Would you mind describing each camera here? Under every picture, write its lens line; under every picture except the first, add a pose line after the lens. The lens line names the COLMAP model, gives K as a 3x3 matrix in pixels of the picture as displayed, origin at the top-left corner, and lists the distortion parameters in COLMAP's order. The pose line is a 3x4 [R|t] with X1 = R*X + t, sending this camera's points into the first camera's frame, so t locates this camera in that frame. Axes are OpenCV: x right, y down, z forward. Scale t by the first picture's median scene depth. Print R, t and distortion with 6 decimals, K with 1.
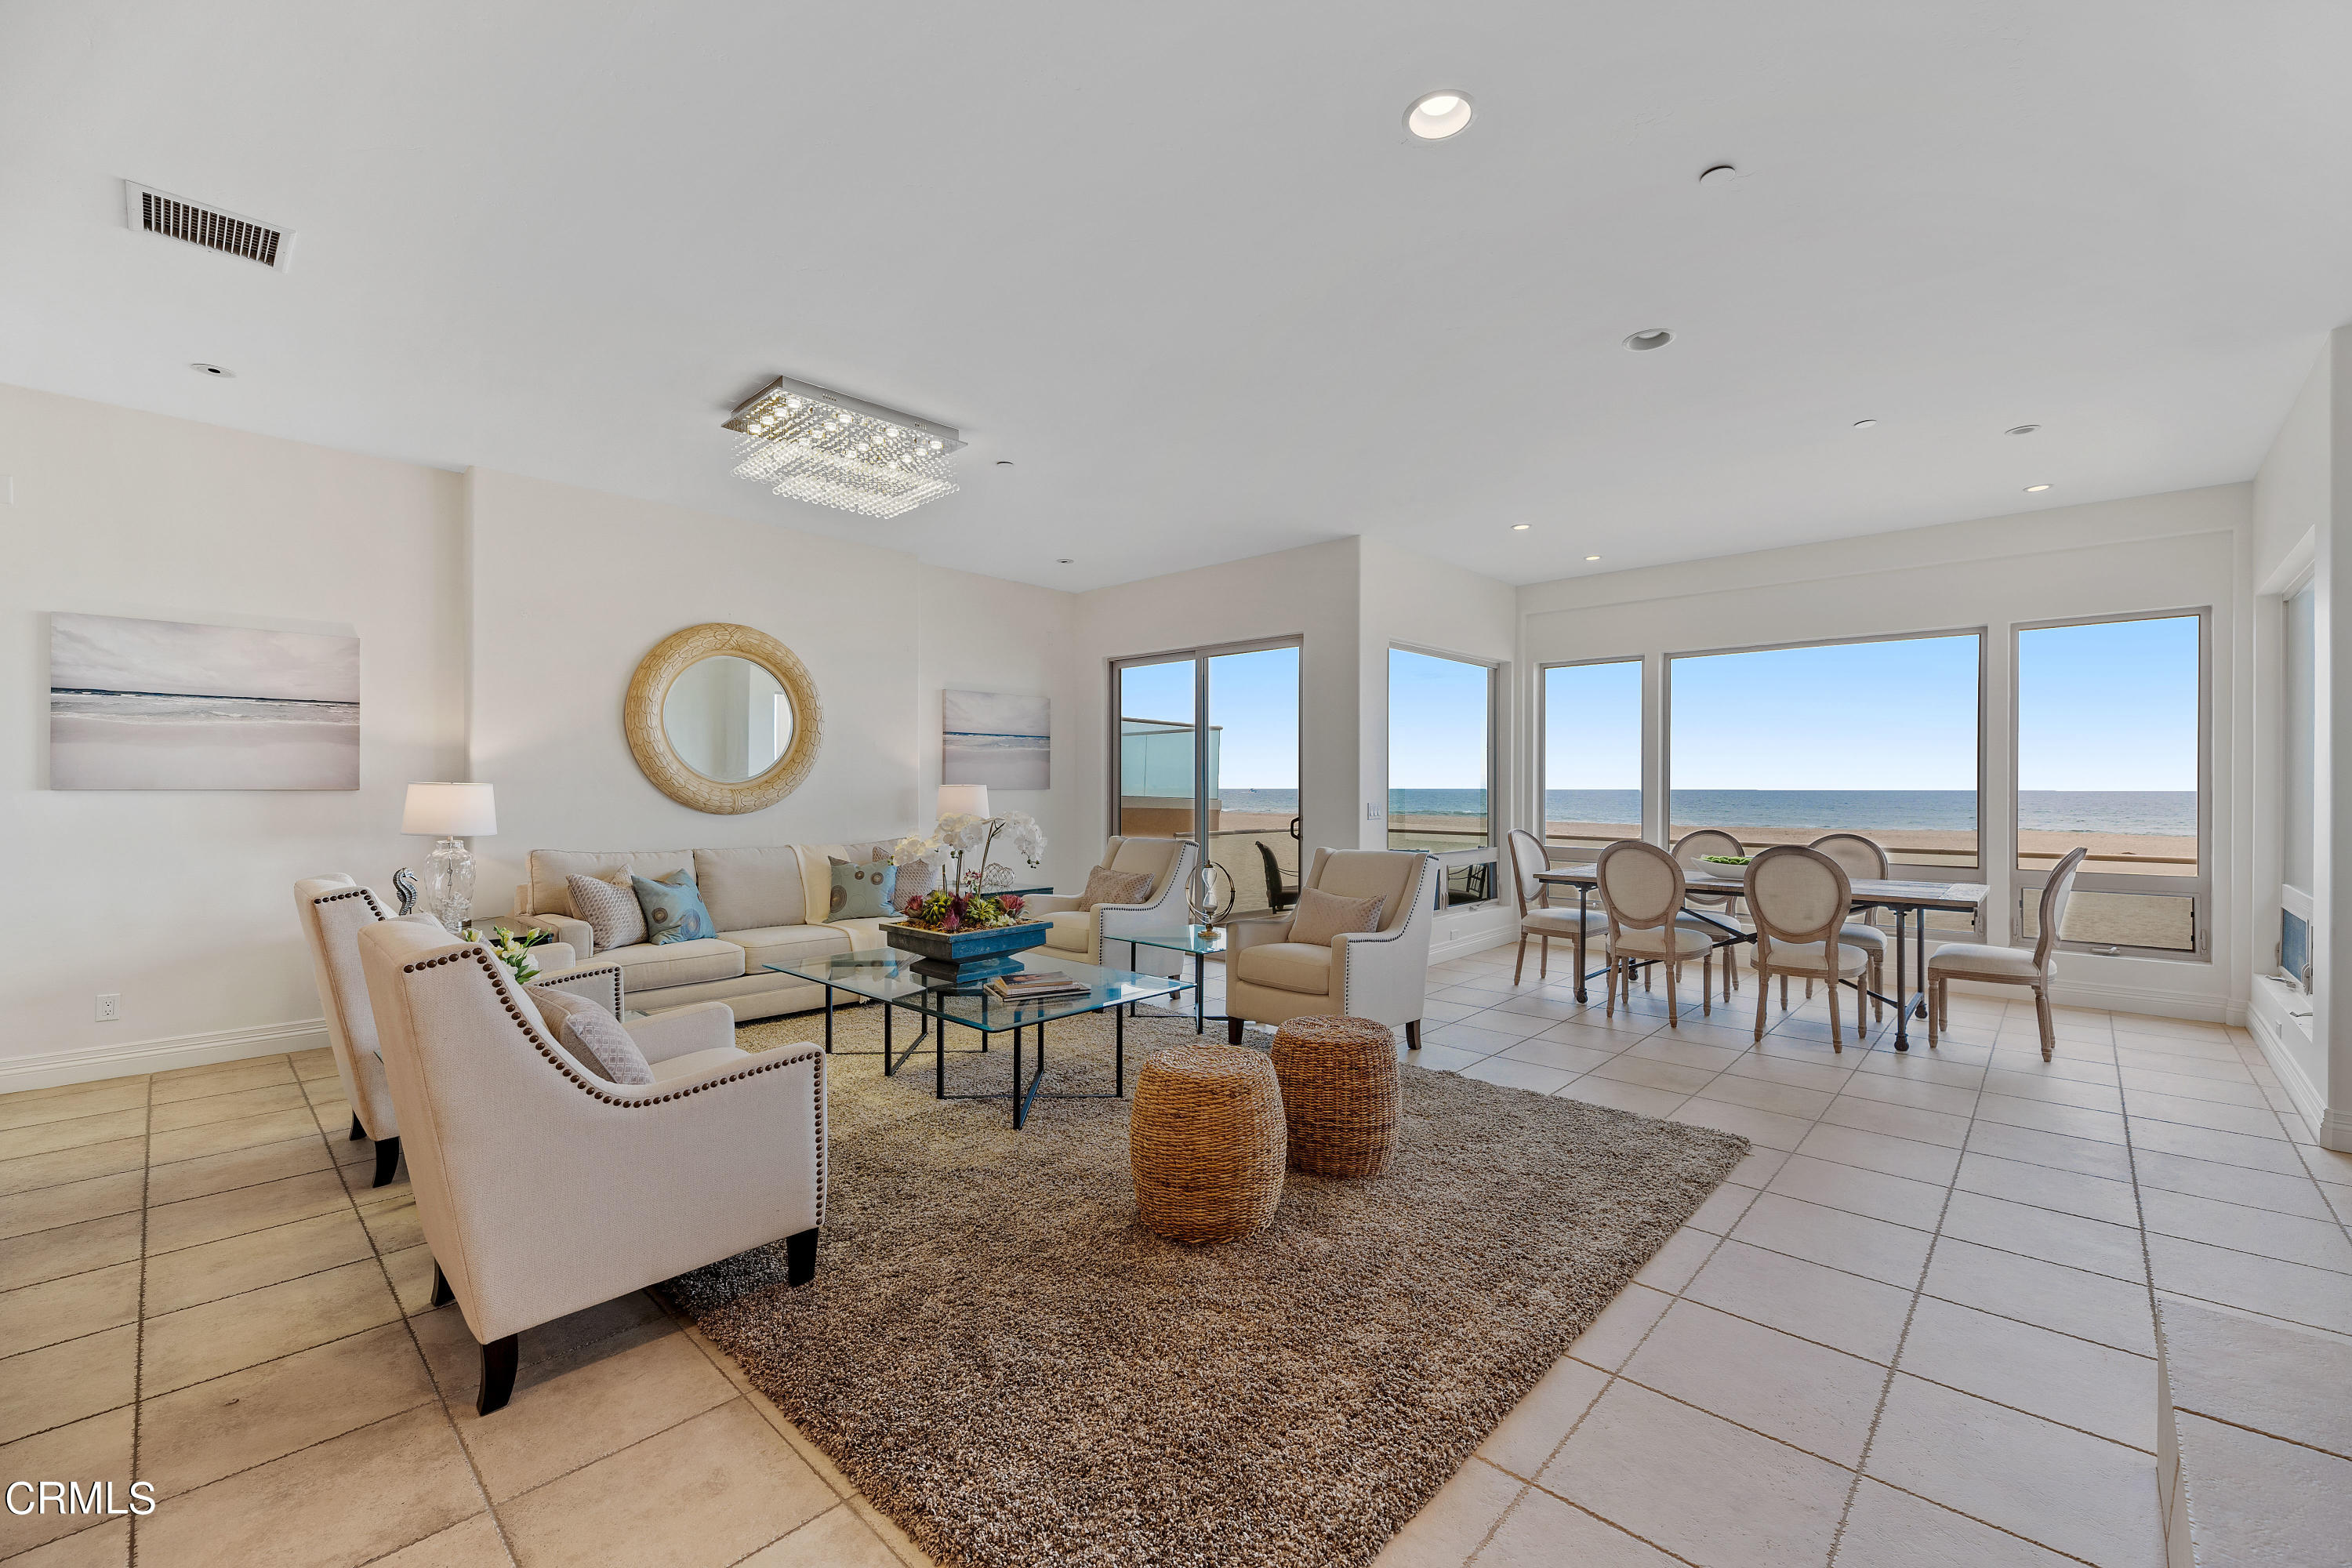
lens RADIAL K [[953.9, 0, 1186.2], [0, 953.9, 788.2], [0, 0, 1]] dist [-0.000676, -0.000747]
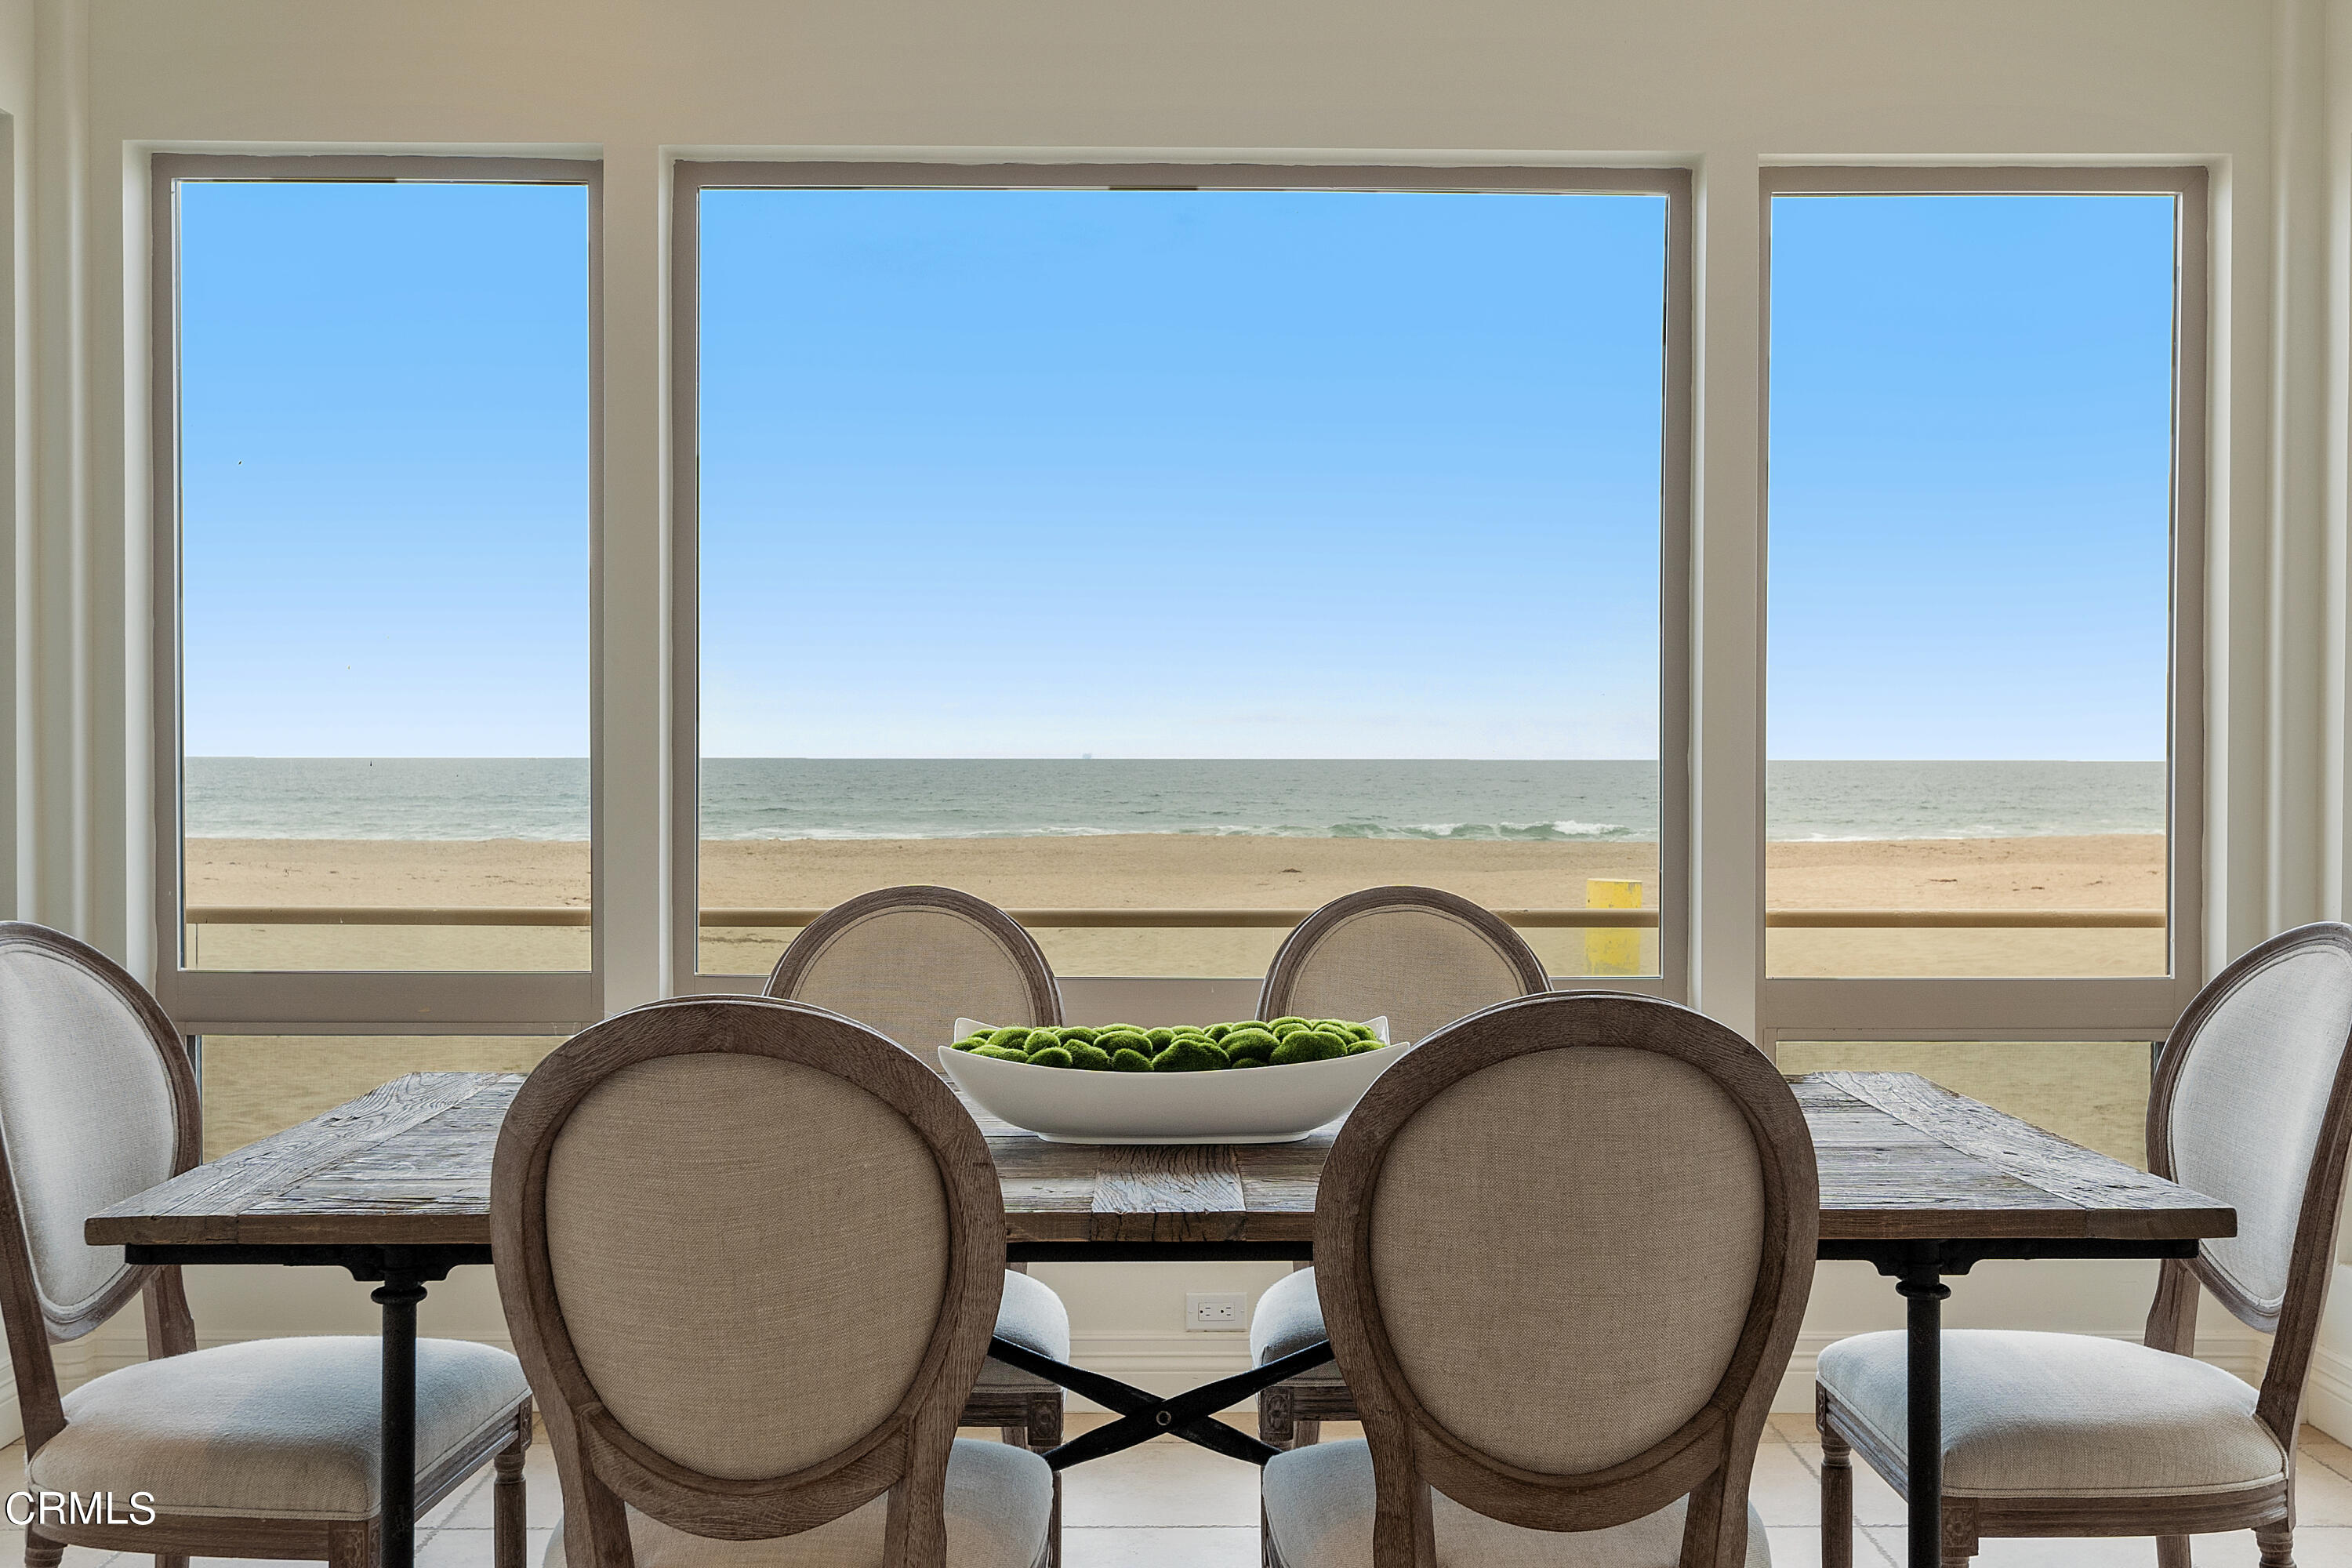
lens RADIAL K [[2245.0, 0, 1176.0], [0, 2245.0, 784.0], [0, 0, 1]] dist [0.004865, 0.000080]
pose [[0.720553, -0.008741, 0.693344, 0.225607], [0.002685, 0.999948, 0.009816, 0.013865], [-0.693394, -0.005211, 0.720539, 0.578061]]
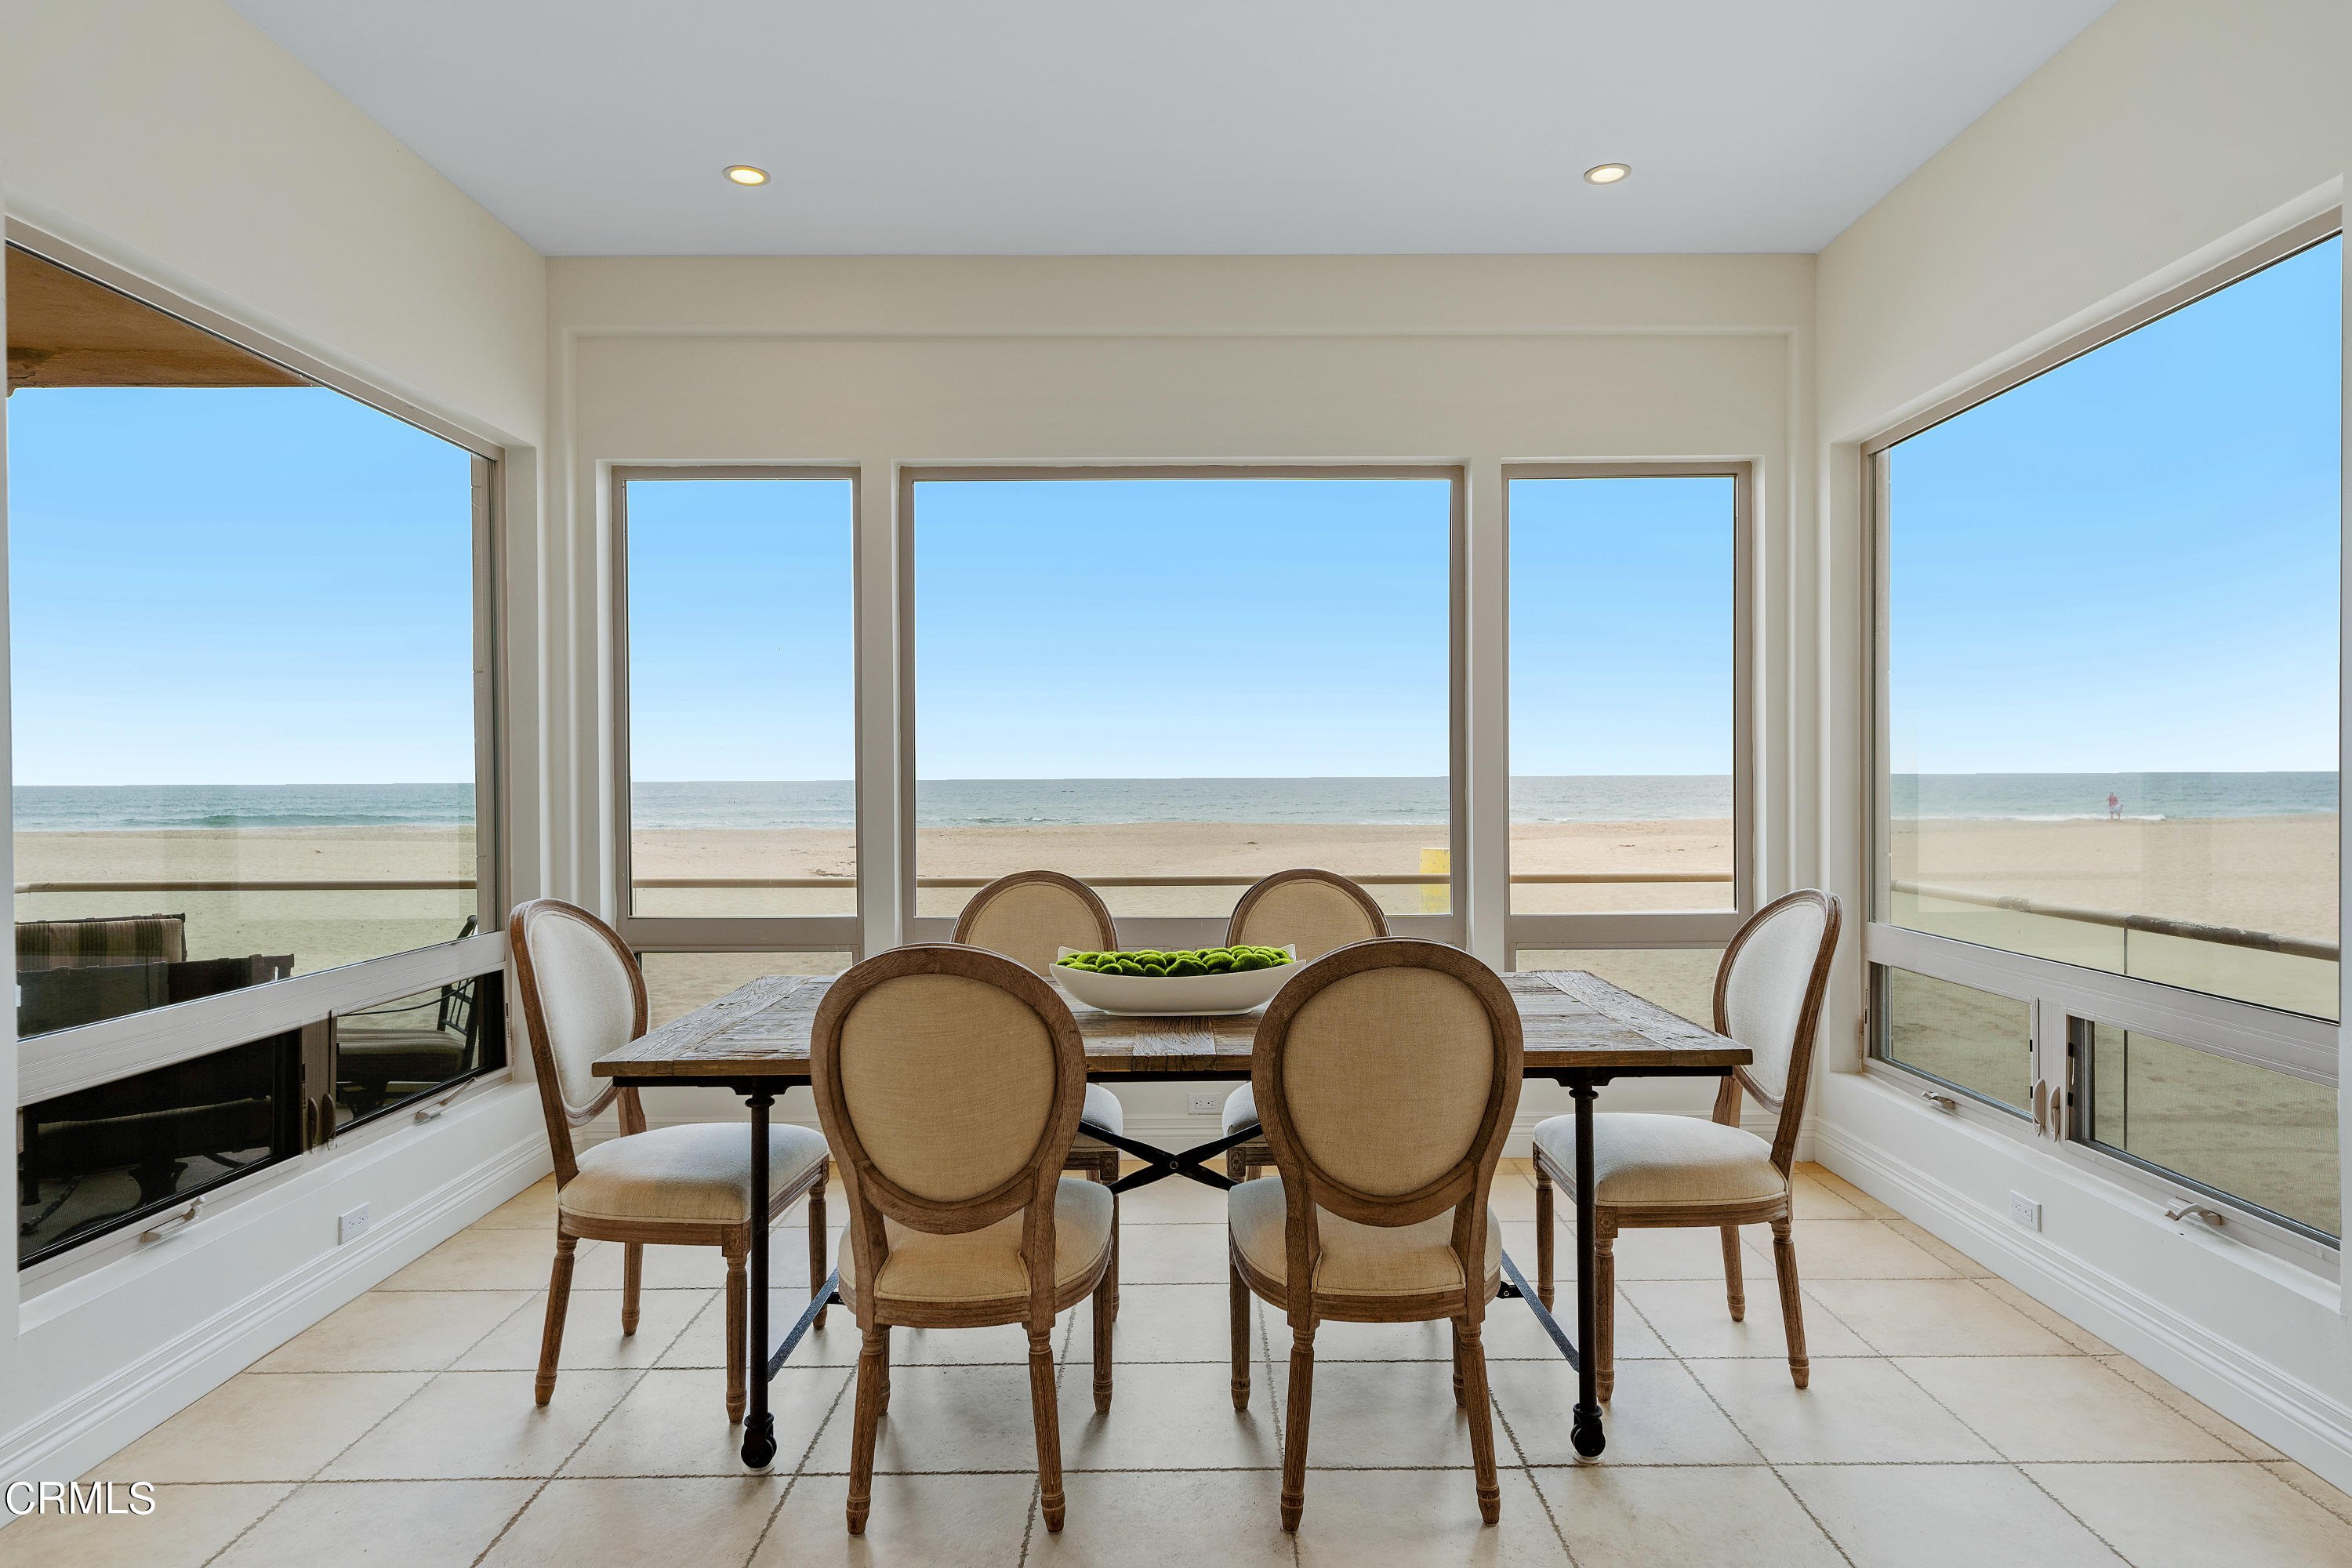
lens RADIAL K [[1290.3, 0, 1176.0], [0, 1290.3, 784.0], [0, 0, 1]] dist [0.003223, -0.001611]
pose [[0.725892, -0.010239, 0.687733, 0.211822], [0.011483, 0.999930, 0.002767, 0.004751], [-0.687713, 0.005888, 0.725959, 0.559475]]
